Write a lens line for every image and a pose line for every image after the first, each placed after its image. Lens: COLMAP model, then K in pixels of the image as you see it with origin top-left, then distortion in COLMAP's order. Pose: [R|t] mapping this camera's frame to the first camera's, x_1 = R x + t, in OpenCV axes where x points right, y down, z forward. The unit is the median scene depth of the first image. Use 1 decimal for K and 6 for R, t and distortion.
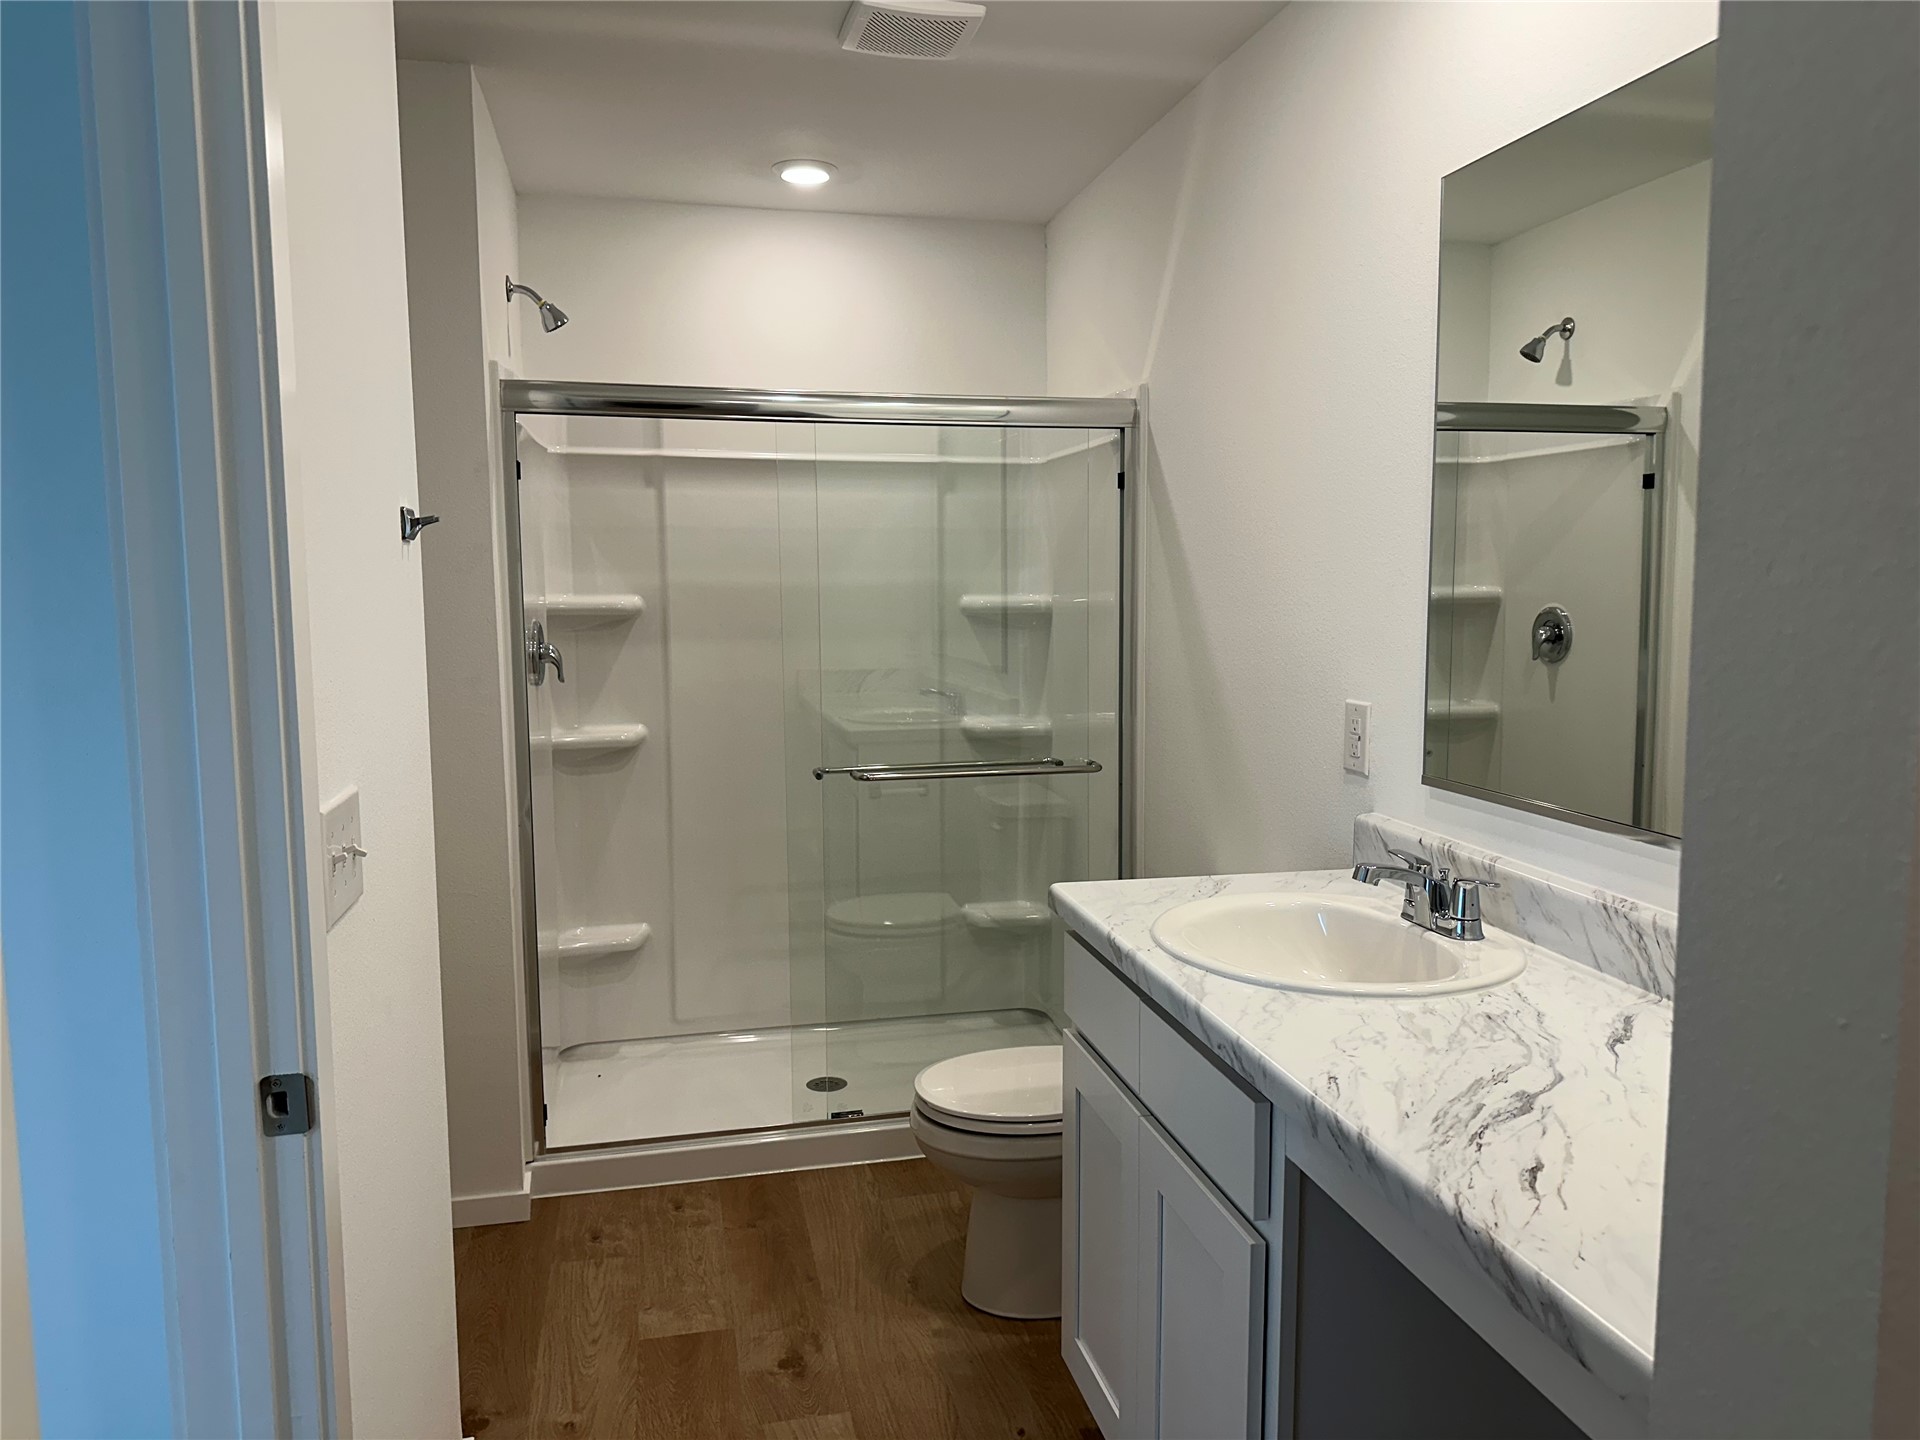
lens RADIAL K [[1351.9, 0, 954.3], [0, 1351.9, 708.8], [0, 0, 1]] dist [0.103087, -0.151680]
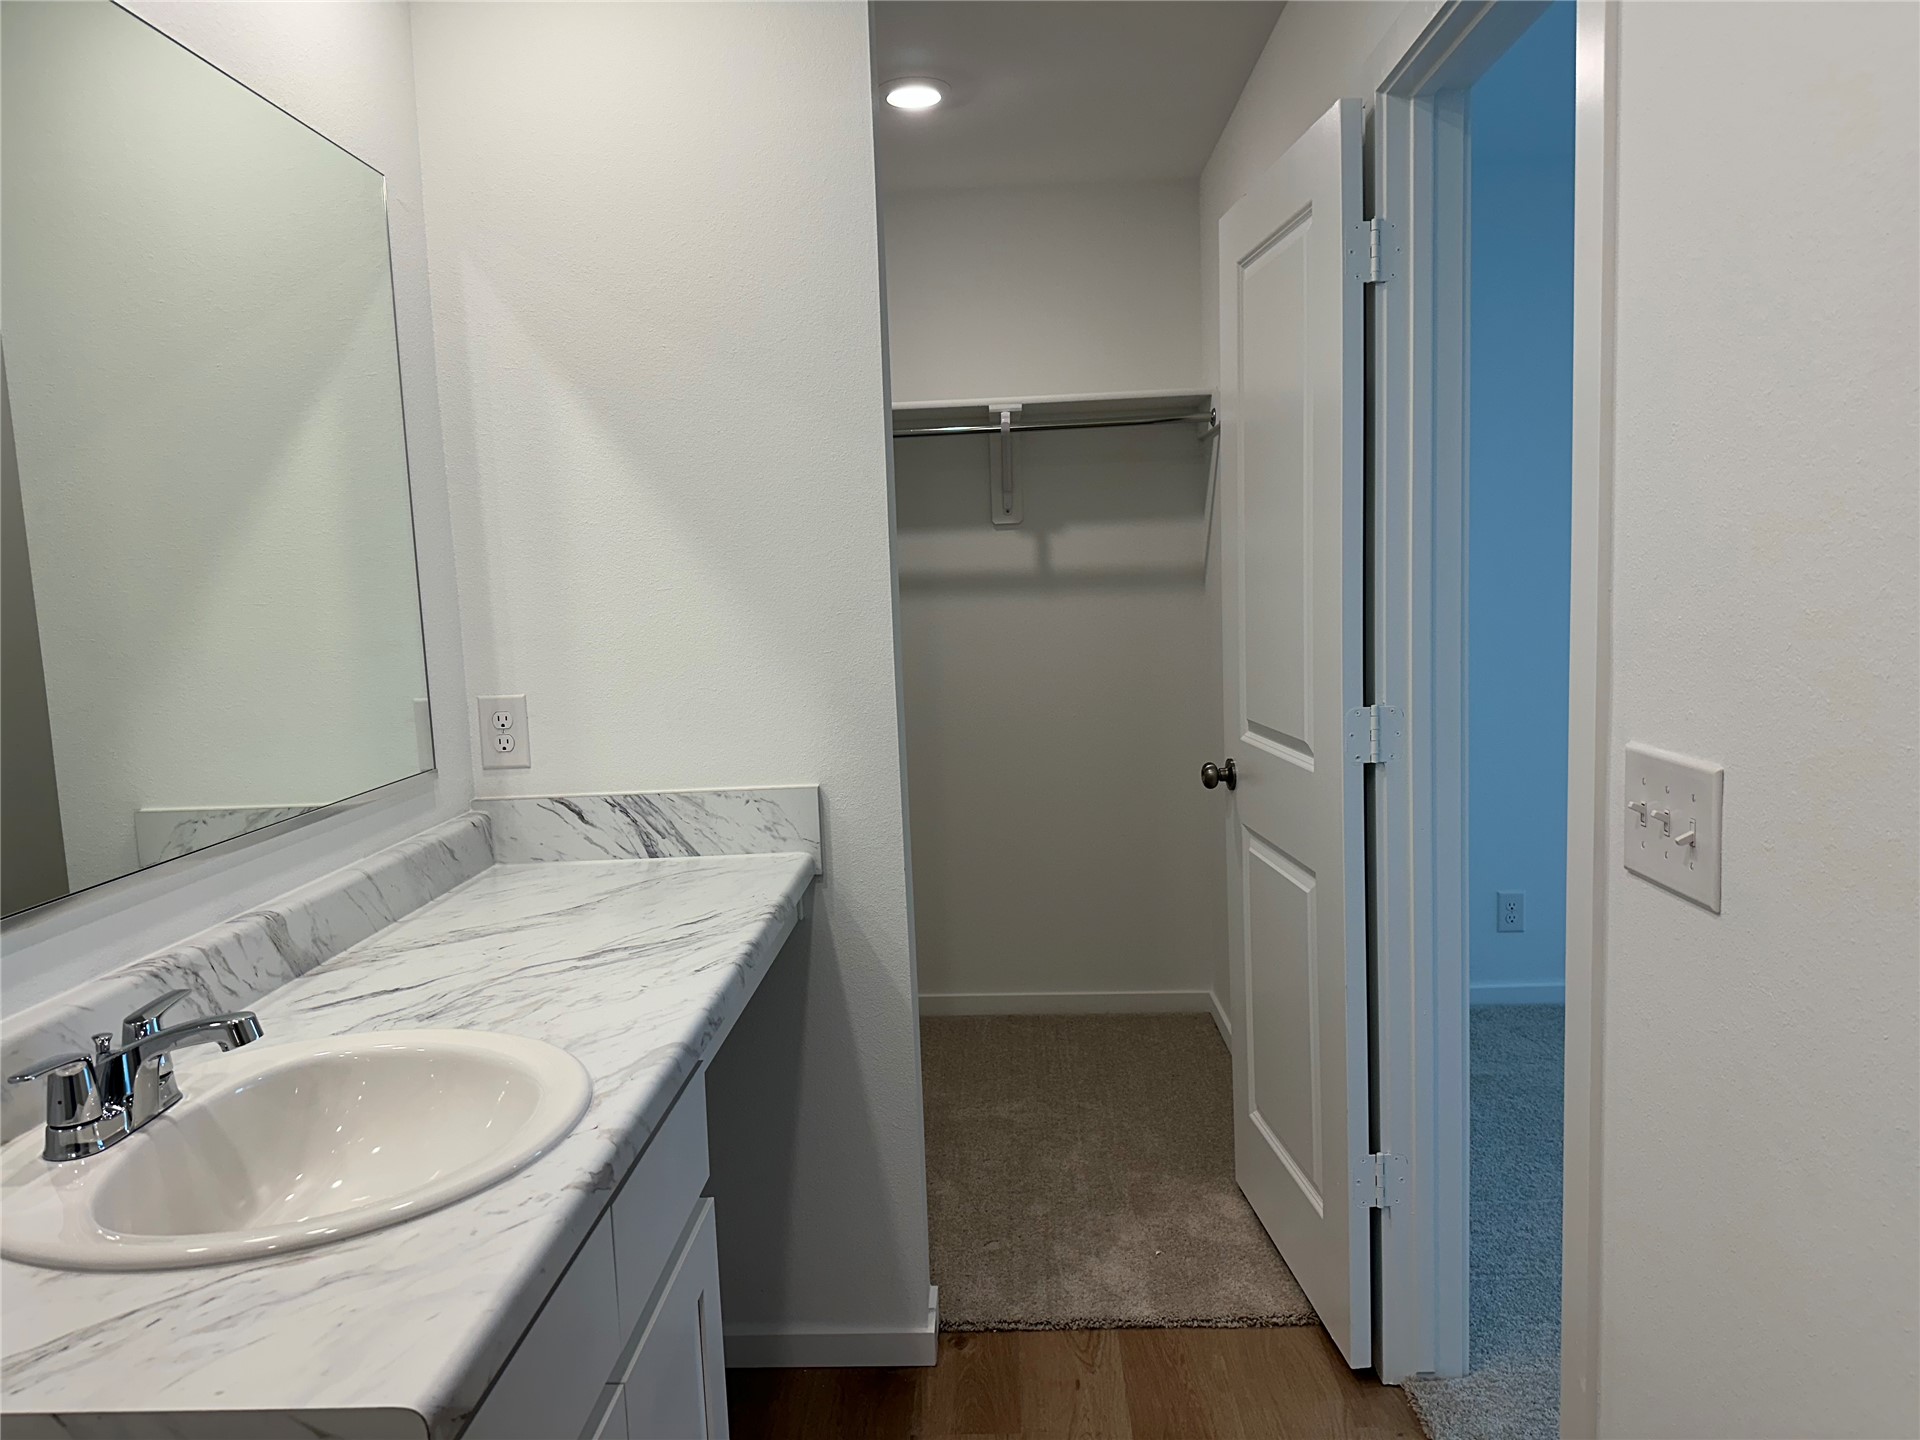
lens RADIAL K [[1351.9, 0, 954.3], [0, 1351.9, 708.8], [0, 0, 1]] dist [0.103087, -0.151680]
pose [[-0.966701, 0.019285, 0.255181, -0.231722], [0.069874, 0.979158, 0.190704, -0.155341], [-0.246185, 0.202184, -0.947900, 1.871179]]
